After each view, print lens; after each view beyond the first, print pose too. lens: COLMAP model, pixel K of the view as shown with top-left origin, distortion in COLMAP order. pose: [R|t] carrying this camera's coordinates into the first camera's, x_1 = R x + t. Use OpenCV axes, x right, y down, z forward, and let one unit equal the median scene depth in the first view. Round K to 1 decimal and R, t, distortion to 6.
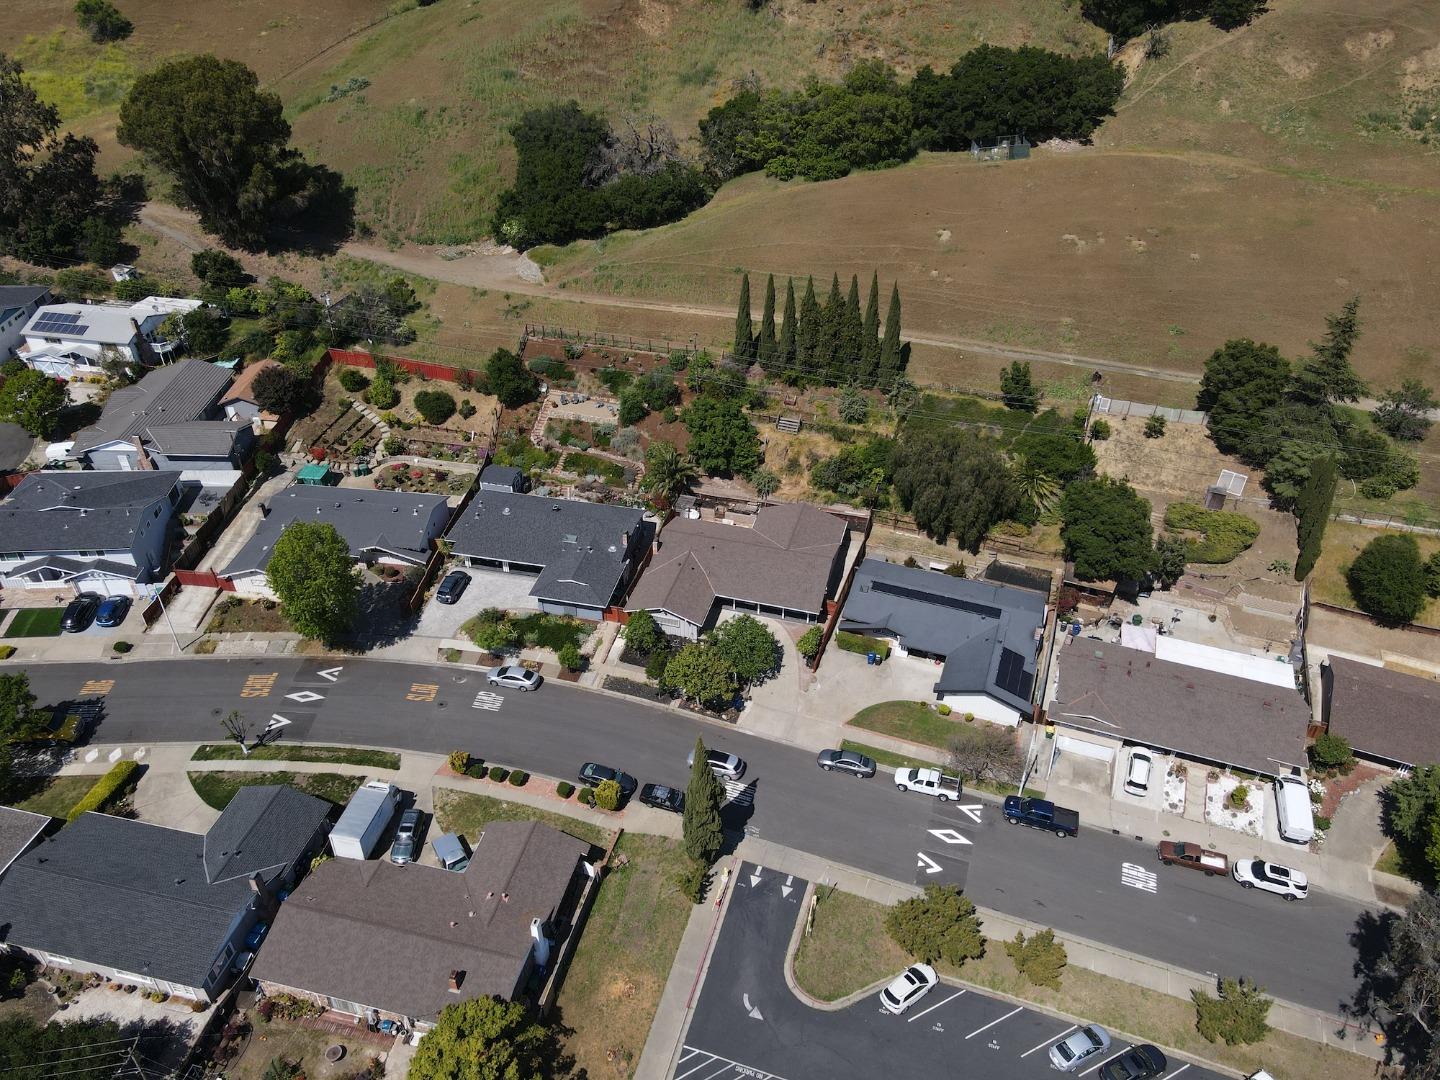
lens RADIAL K [[1045.5, 0, 716.6], [0, 1045.5, 539.9], [0, 0, 1]] dist [0.024244, -0.001095]
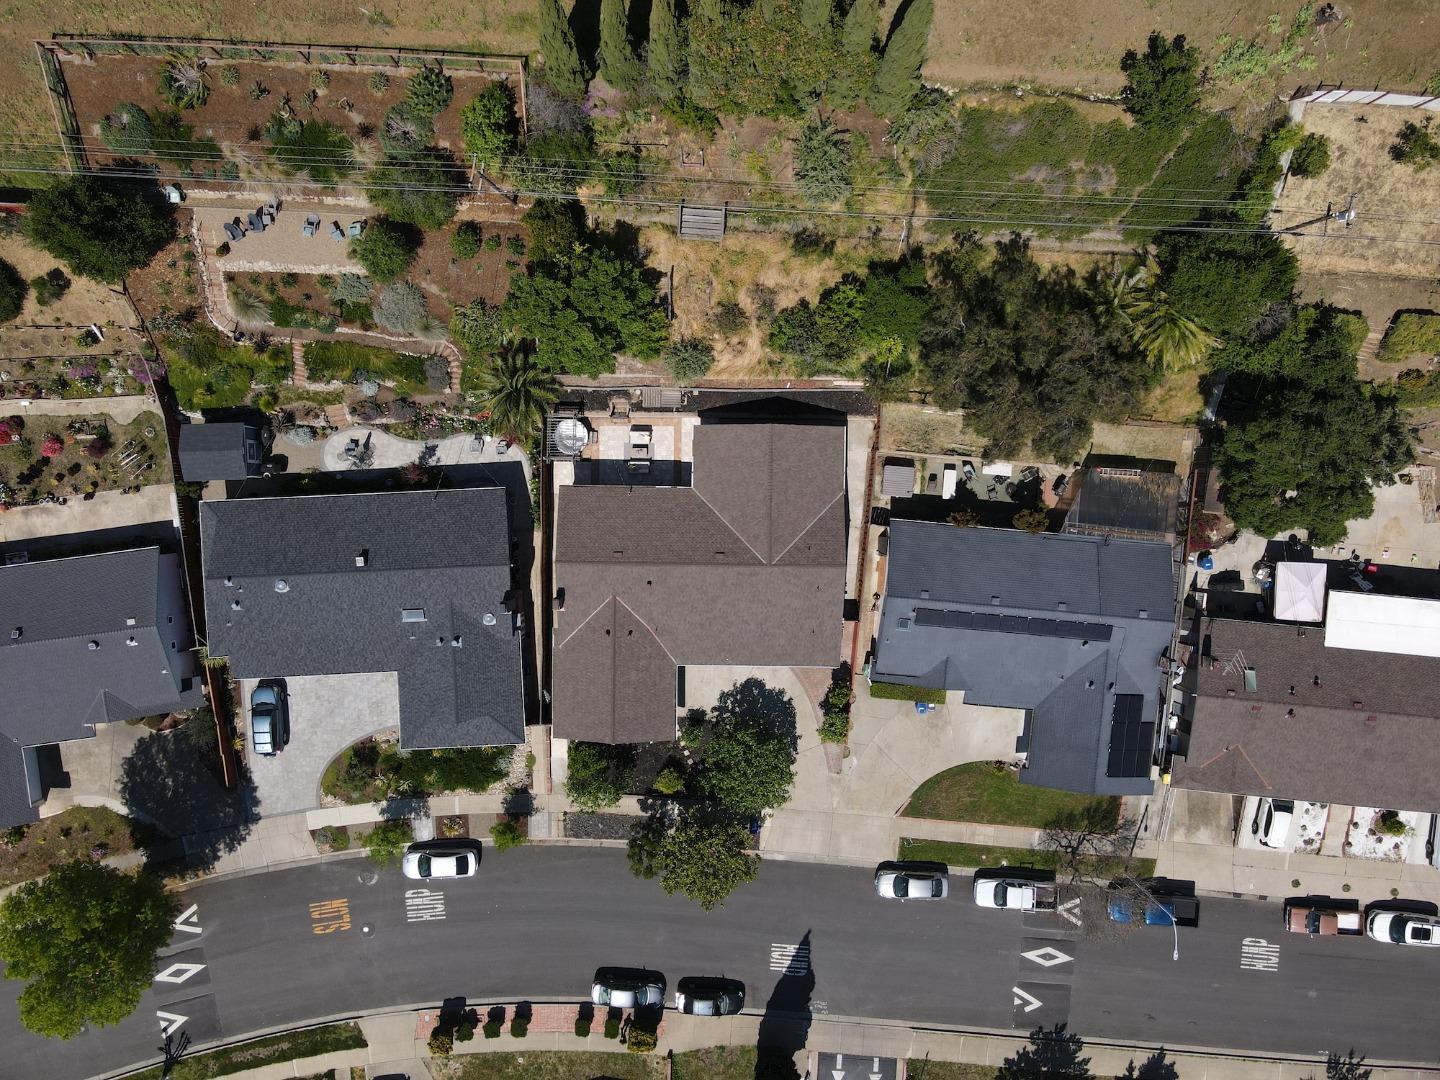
lens RADIAL K [[1045.5, 0, 719.1], [0, 1045.5, 538.1], [0, 0, 1]] dist [0.024244, -0.001095]
pose [[0.966399, -0.257037, -0.002168, 0.042563], [0.148359, 0.550869, 0.821299, -0.487513], [-0.209910, -0.794025, 0.570493, 0.643154]]
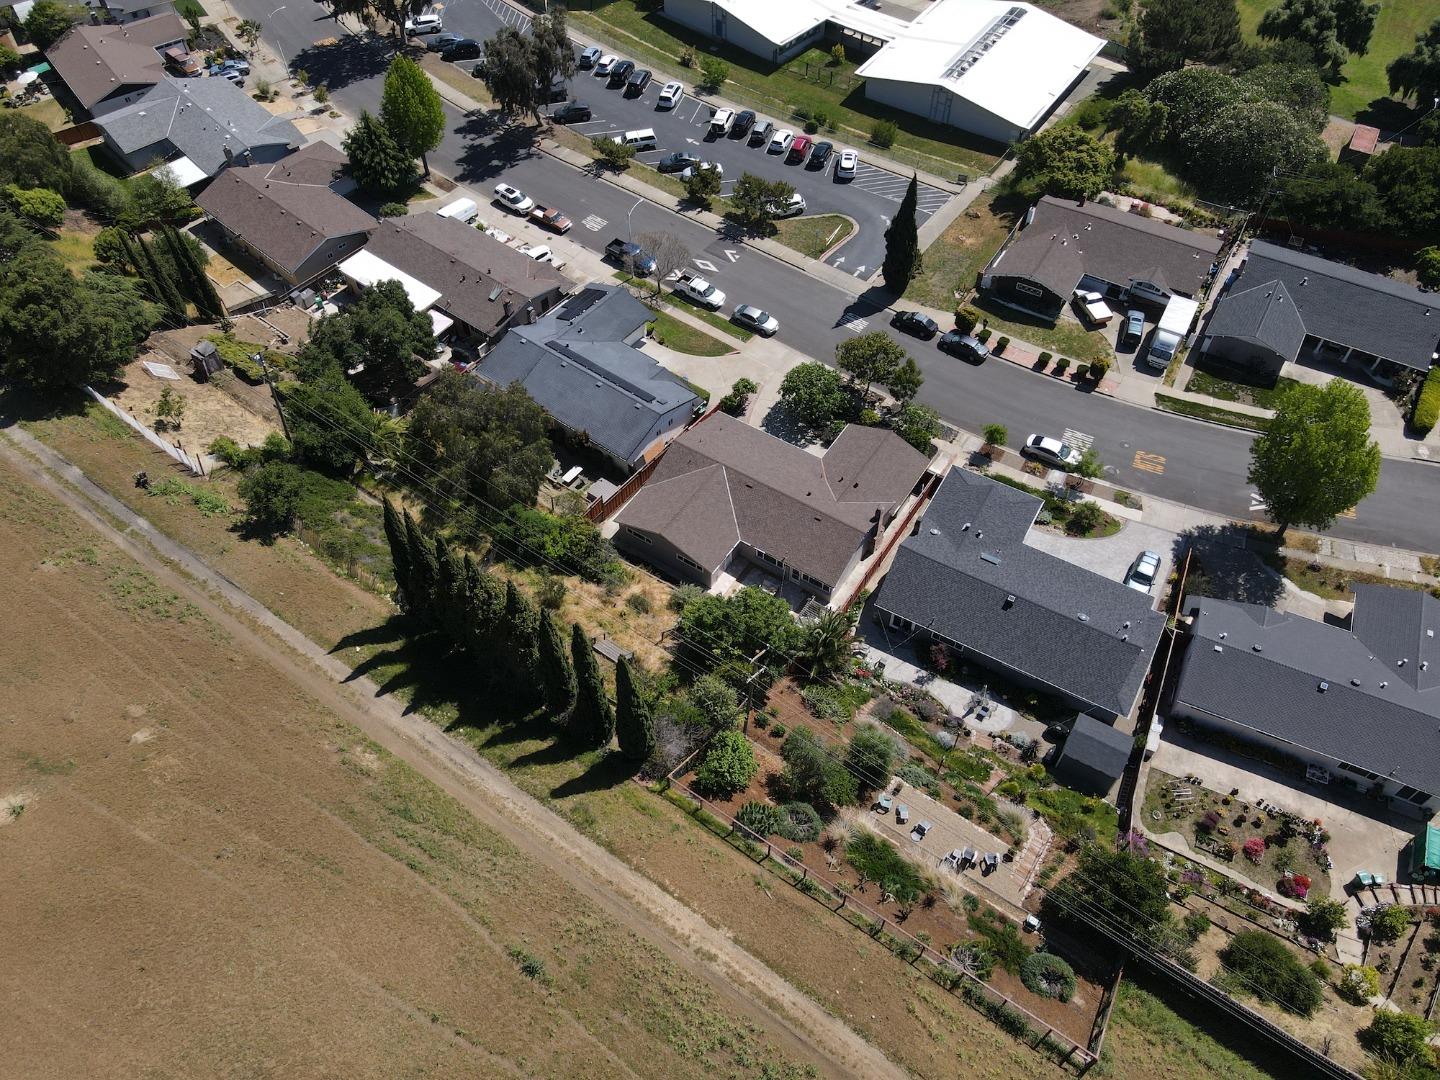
lens RADIAL K [[1045.5, 0, 714.6], [0, 1045.5, 541.3], [0, 0, 1]] dist [0.024244, -0.001095]
pose [[-0.952079, -0.238835, 0.191056, -0.091477], [0.185866, 0.044283, 0.981577, -0.749198], [-0.242896, 0.970050, 0.002230, 1.016684]]
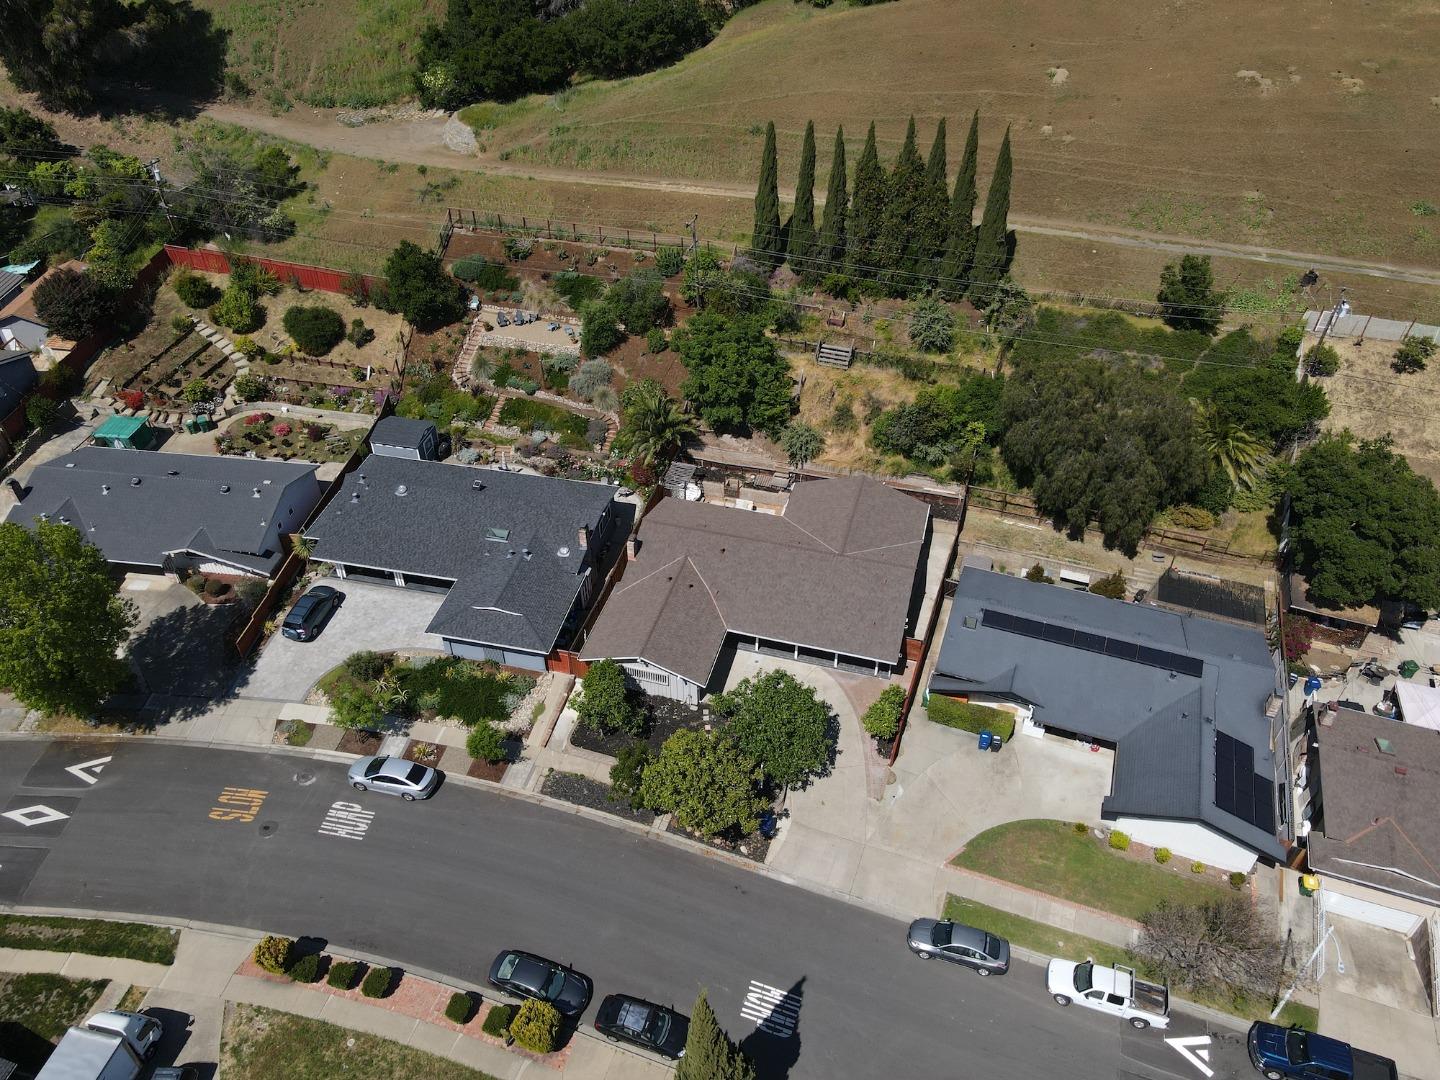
lens RADIAL K [[1045.5, 0, 718.2], [0, 1045.5, 540.8], [0, 0, 1]] dist [0.024244, -0.001095]
pose [[0.999998, -0.001607, -0.001240, -0.005256], [0.001677, 0.998268, 0.058802, -0.034349], [0.001143, -0.058804, 0.998269, 0.358841]]
